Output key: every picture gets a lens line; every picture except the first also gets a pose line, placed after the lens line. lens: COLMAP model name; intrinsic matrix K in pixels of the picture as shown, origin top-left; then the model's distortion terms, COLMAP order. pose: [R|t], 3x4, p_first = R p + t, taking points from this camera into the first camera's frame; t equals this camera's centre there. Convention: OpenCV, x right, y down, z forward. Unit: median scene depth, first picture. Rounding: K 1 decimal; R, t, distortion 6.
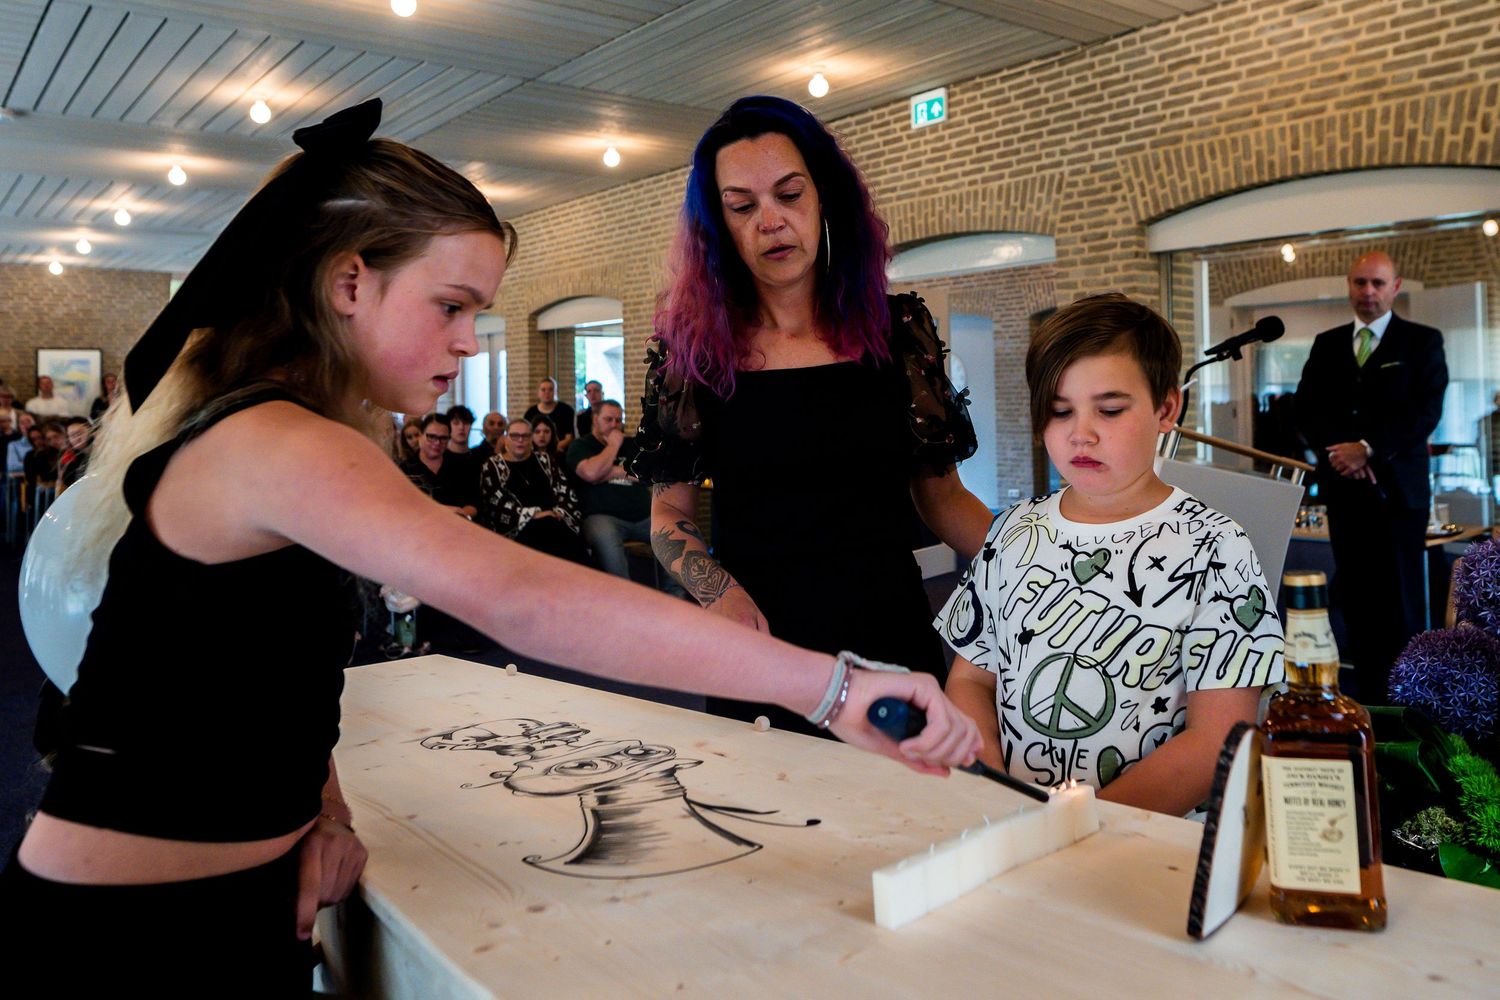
lens RADIAL K [[1263.0, 0, 751.7], [0, 1263.0, 501.4], [0, 0, 1]] dist [-0.021919, 0.008559]
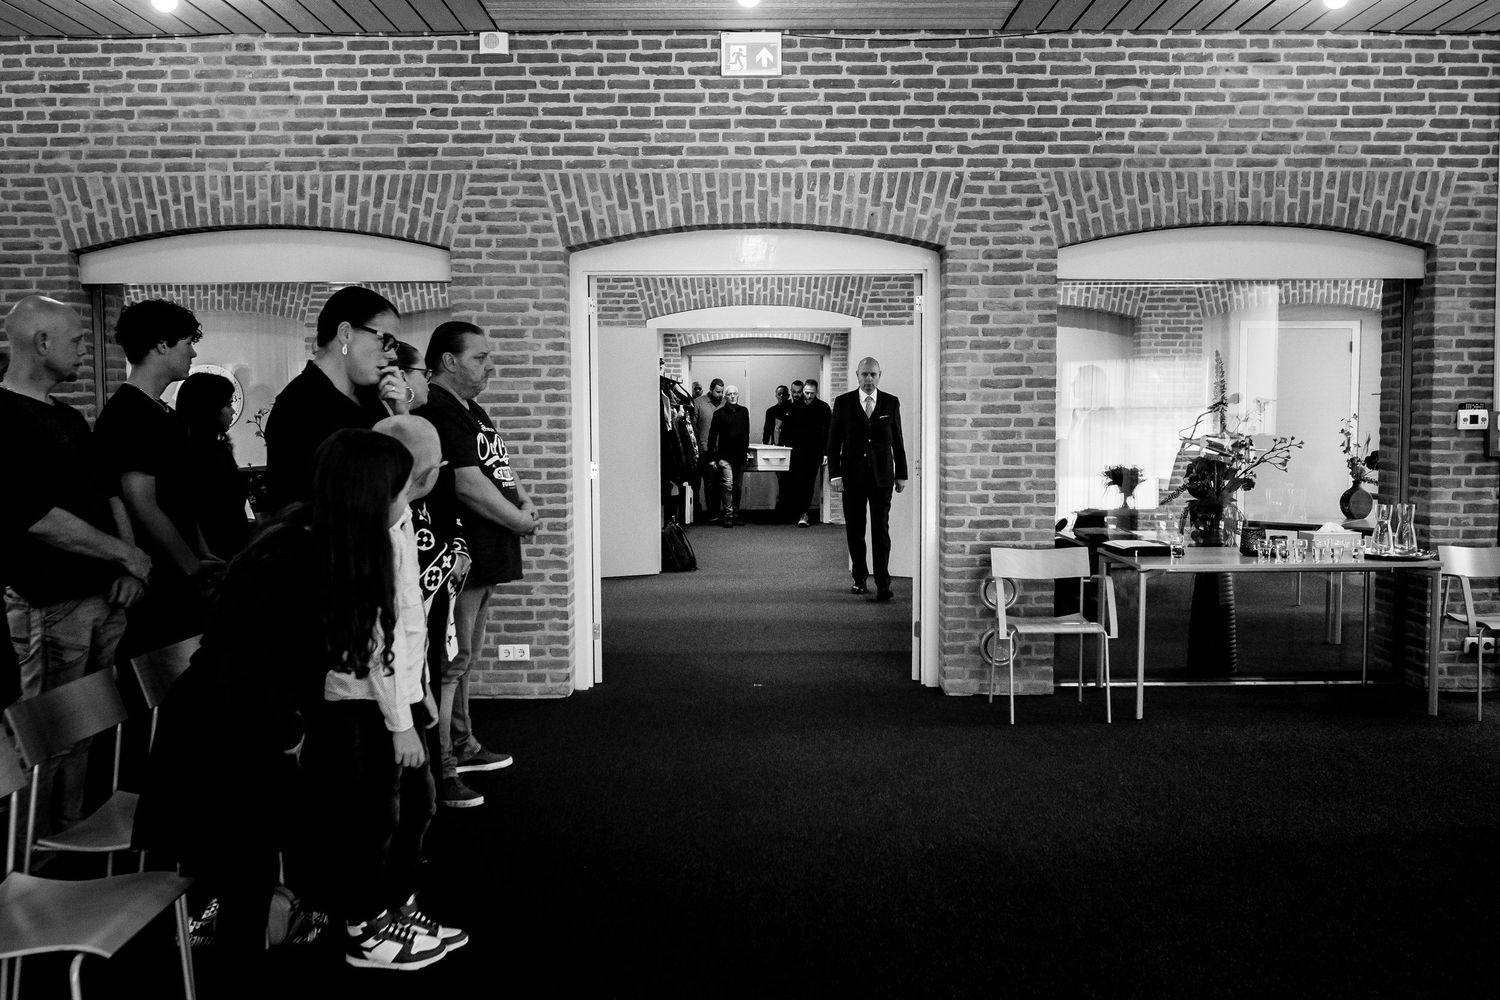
lens RADIAL K [[1263.0, 0, 751.7], [0, 1263.0, 501.4], [0, 0, 1]] dist [-0.021919, 0.008559]
pose [[0.571998, -0.051461, 0.818639, -0.568868], [0.057027, 0.998110, 0.022897, -0.070893], [-0.818270, 0.033587, 0.573852, 0.666271]]
